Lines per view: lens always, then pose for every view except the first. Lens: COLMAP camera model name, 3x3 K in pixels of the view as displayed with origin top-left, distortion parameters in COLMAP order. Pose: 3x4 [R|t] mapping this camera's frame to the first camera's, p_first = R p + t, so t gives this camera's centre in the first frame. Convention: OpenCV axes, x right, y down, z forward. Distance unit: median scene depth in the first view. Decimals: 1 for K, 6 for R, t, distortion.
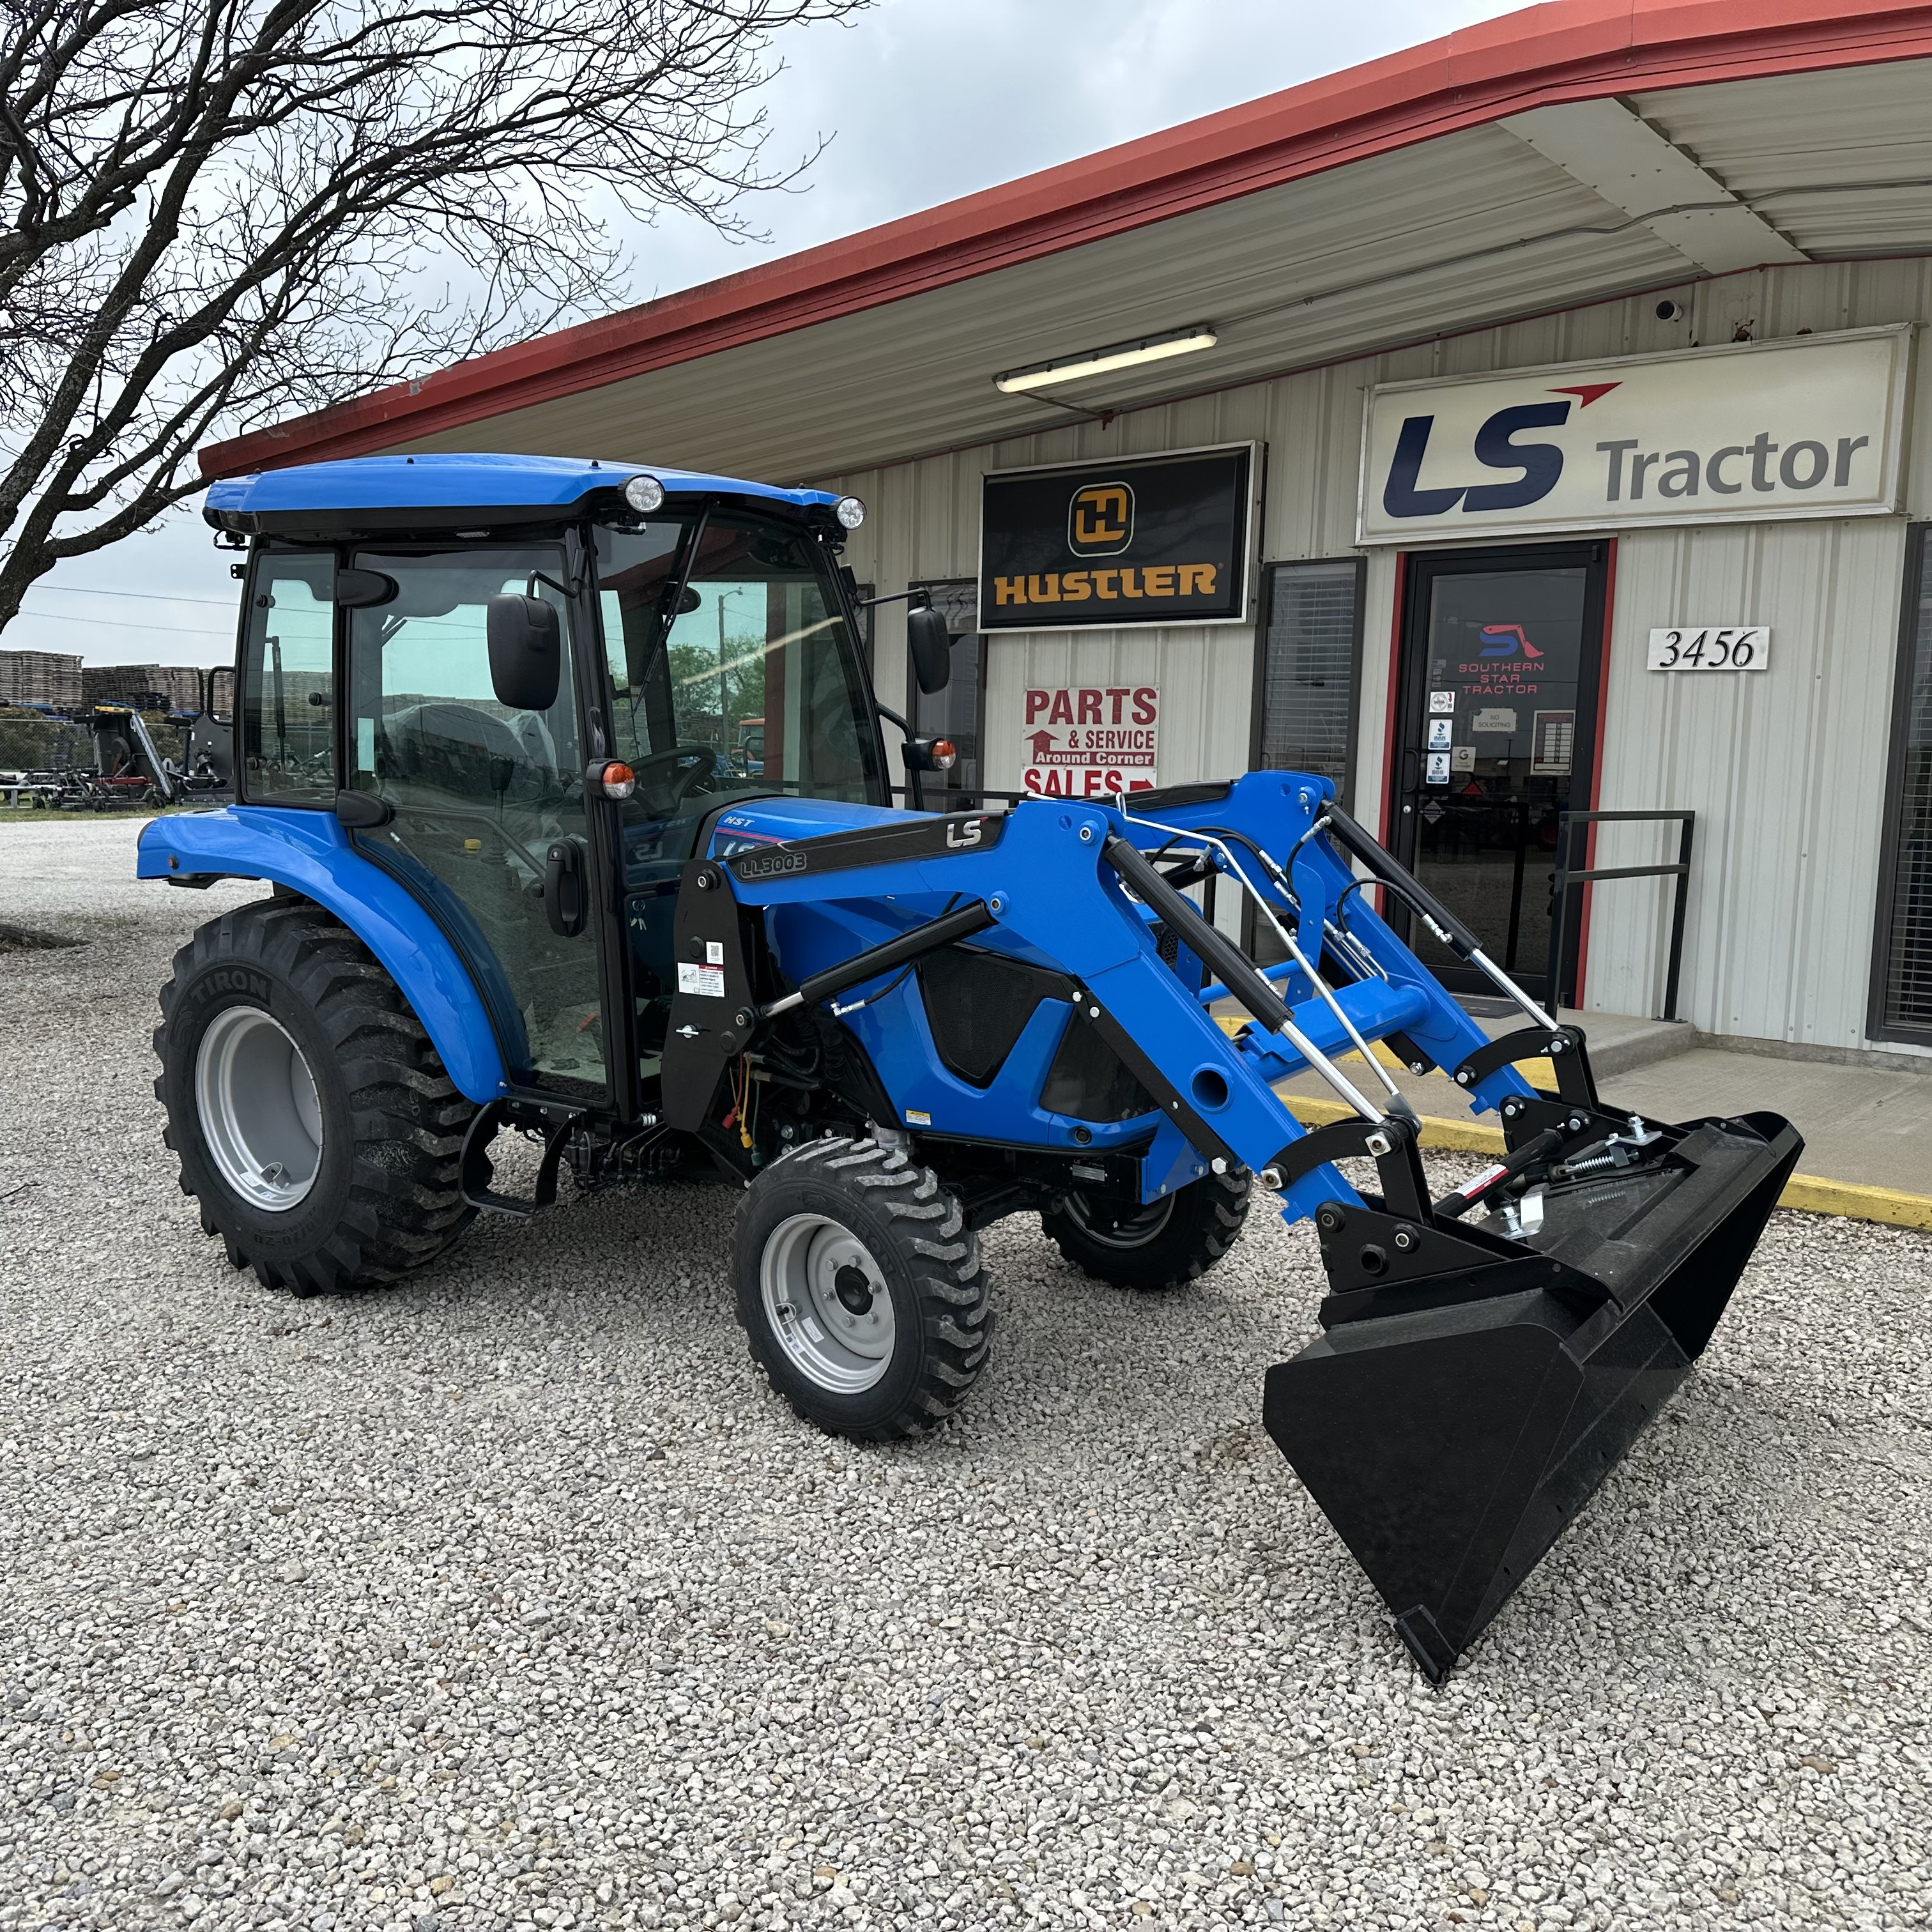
lens RADIAL K [[1853.4, 0, 950.5], [0, 1853.4, 955.5], [0, 0, 1]] dist [0.136031, -0.234807]
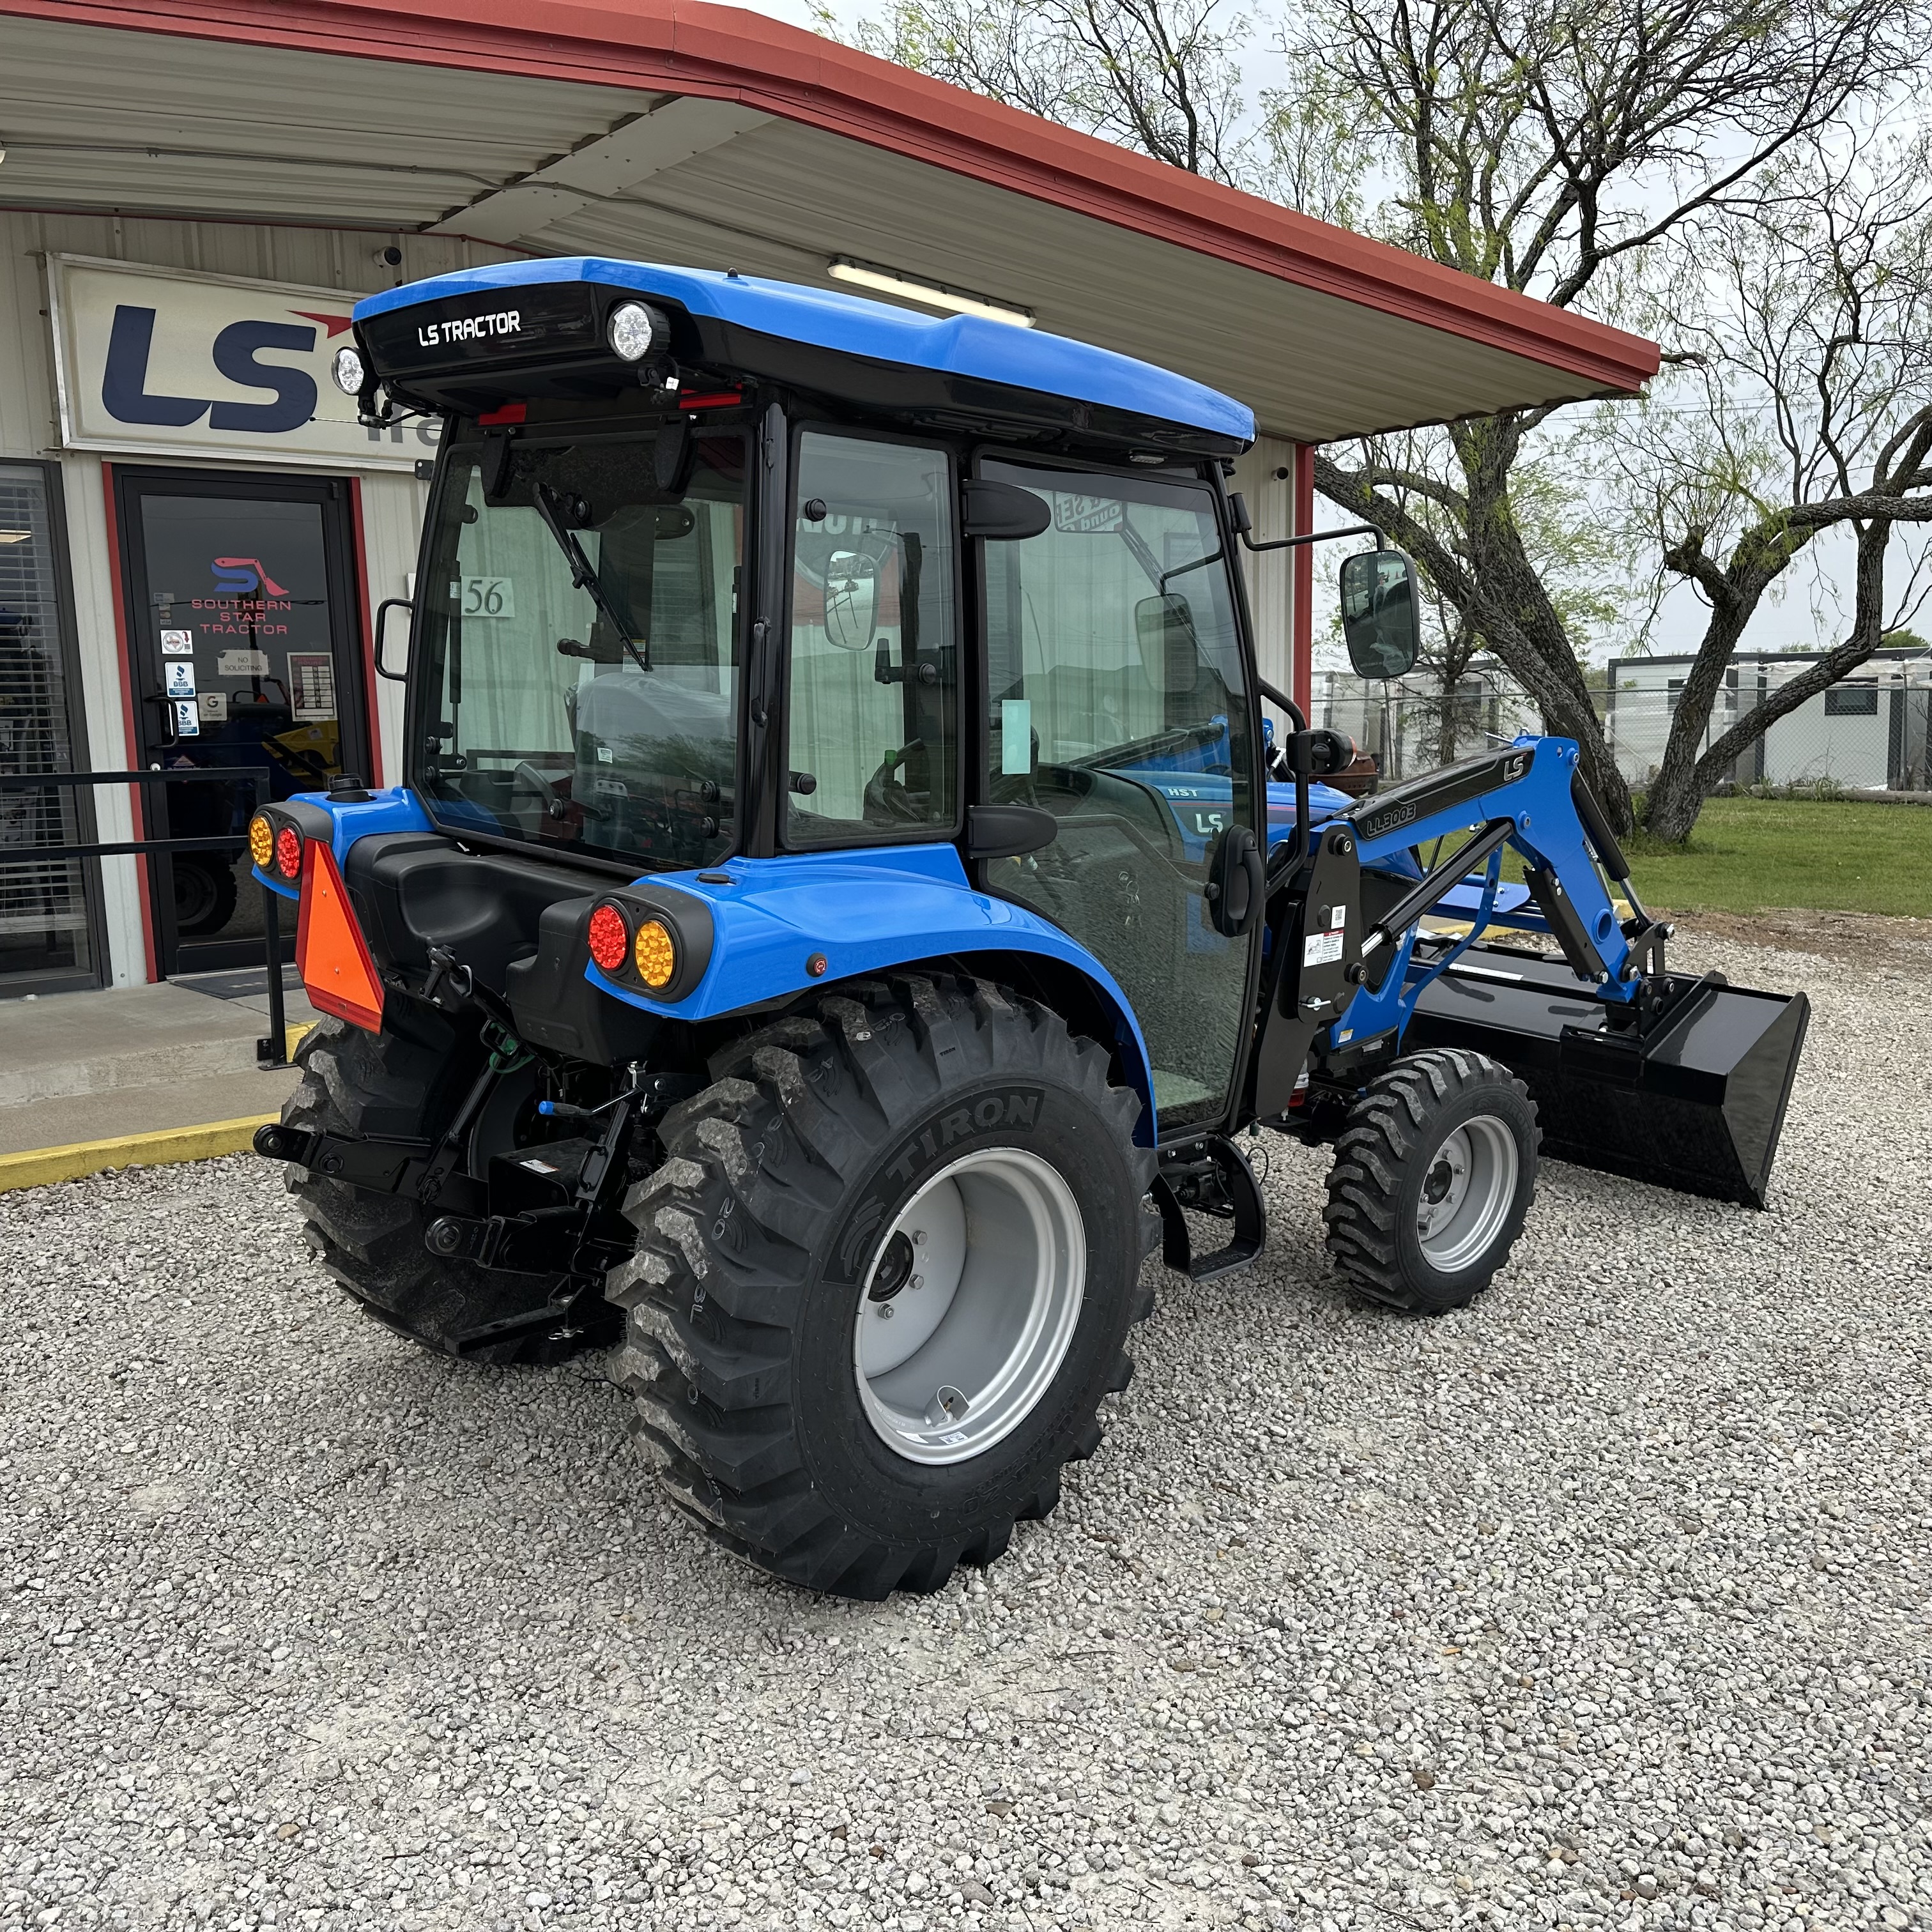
lens RADIAL K [[1853.4, 0, 950.5], [0, 1853.4, 955.5], [0, 0, 1]] dist [0.136031, -0.234807]
pose [[0.152620, -0.168406, 0.973831, -0.580115], [0.126837, 0.980563, 0.149692, -0.080380], [-0.980112, 0.100672, 0.171014, 0.526182]]
